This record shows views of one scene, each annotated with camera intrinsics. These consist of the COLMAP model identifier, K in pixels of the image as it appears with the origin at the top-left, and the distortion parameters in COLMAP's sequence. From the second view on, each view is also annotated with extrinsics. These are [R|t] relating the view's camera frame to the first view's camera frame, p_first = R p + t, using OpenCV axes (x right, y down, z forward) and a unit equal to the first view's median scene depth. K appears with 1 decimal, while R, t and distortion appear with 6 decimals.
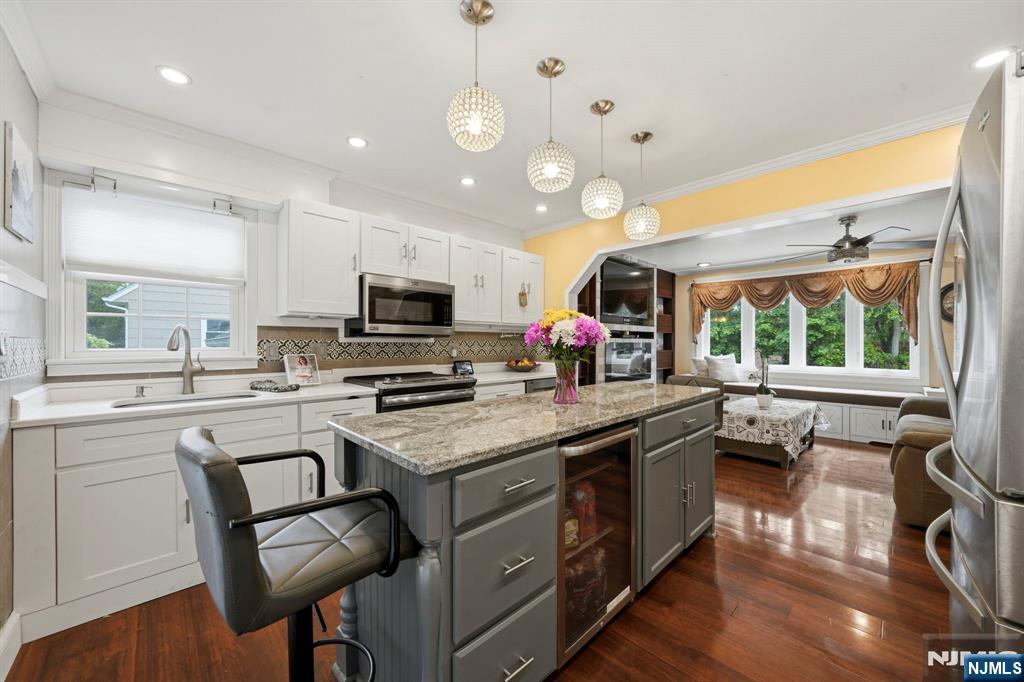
lens RADIAL K [[373.6, 0, 512.0], [0, 373.6, 341.0], [0, 0, 1]] dist [-0.015433, 0.000036]
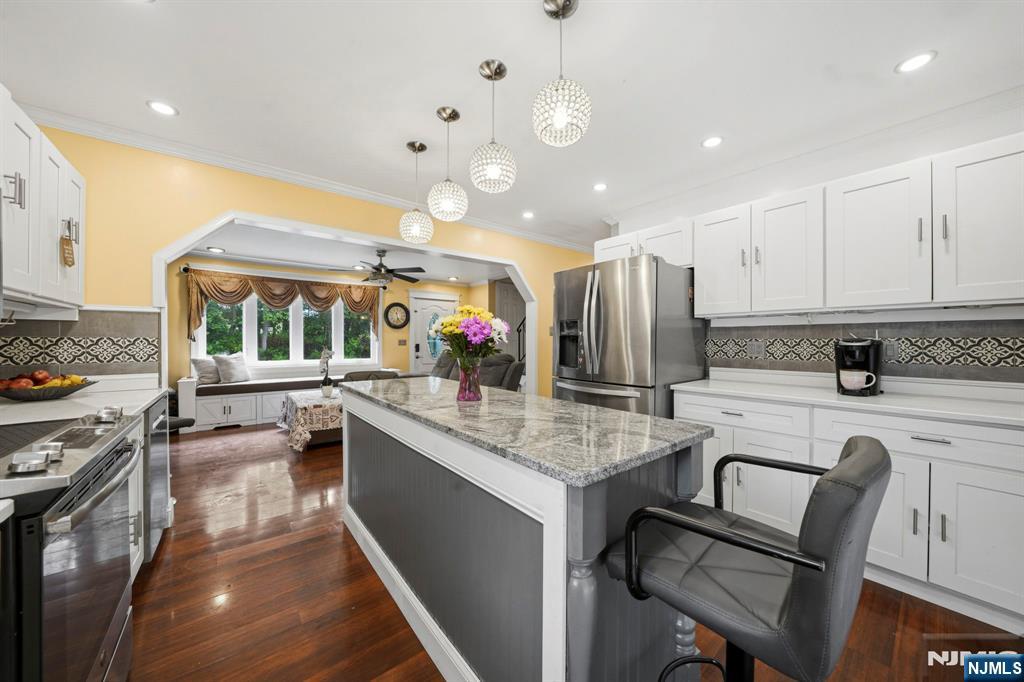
lens RADIAL K [[351.7, 0, 512.0], [0, 351.7, 341.0], [0, 0, 1]] dist [-0.013748, 0.000012]
pose [[0.078552, -0.003513, 0.996904, -0.272278], [-0.004541, 0.999982, 0.003882, 0.001598], [-0.996900, -0.004832, 0.078535, 0.277311]]
